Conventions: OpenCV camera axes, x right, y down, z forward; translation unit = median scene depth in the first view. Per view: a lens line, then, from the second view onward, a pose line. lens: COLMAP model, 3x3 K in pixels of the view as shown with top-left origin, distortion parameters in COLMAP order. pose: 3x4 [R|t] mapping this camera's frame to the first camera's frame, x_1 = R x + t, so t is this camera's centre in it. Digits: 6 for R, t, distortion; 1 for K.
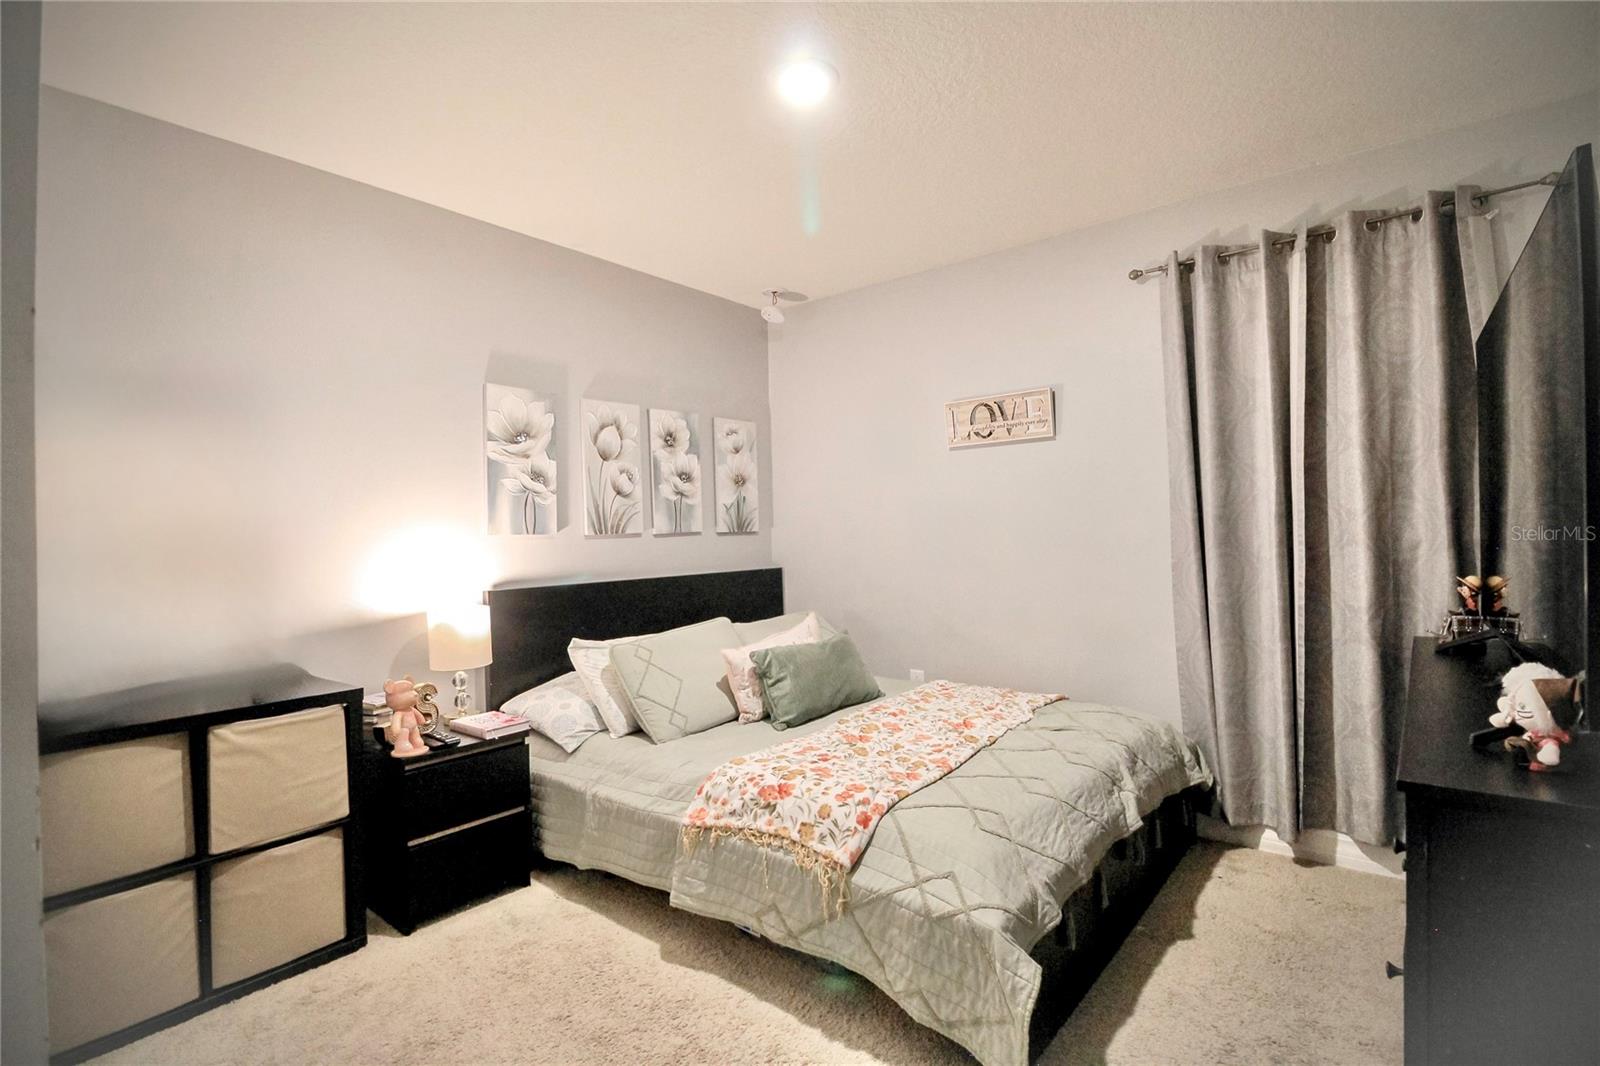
lens RADIAL K [[744.8, 0, 823.2], [0, 744.8, 525.8], [0, 0, 1]] dist [0.002640, -0.014659]
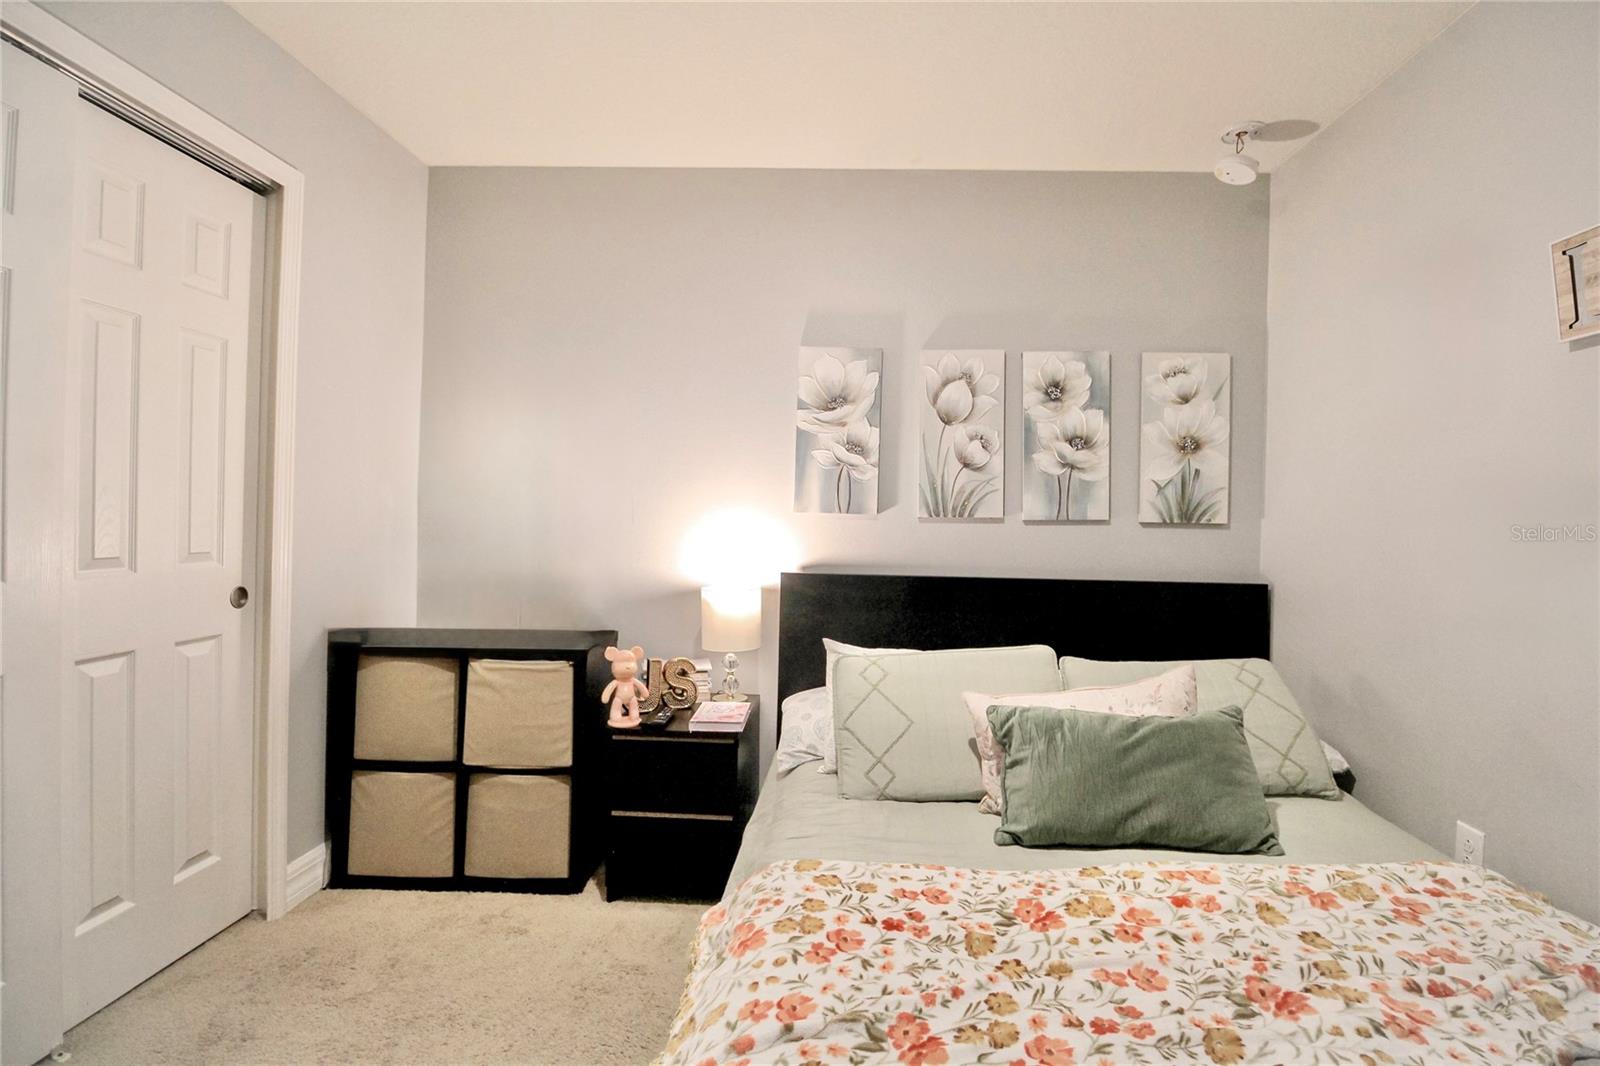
lens RADIAL K [[744.8, 0, 823.2], [0, 744.8, 525.8], [0, 0, 1]] dist [0.002640, -0.014659]
pose [[0.591552, 0.041513, -0.805198, 0.291651], [-0.029704, 0.999118, 0.029689, 0.000679], [0.805720, 0.006356, 0.592263, 0.450630]]
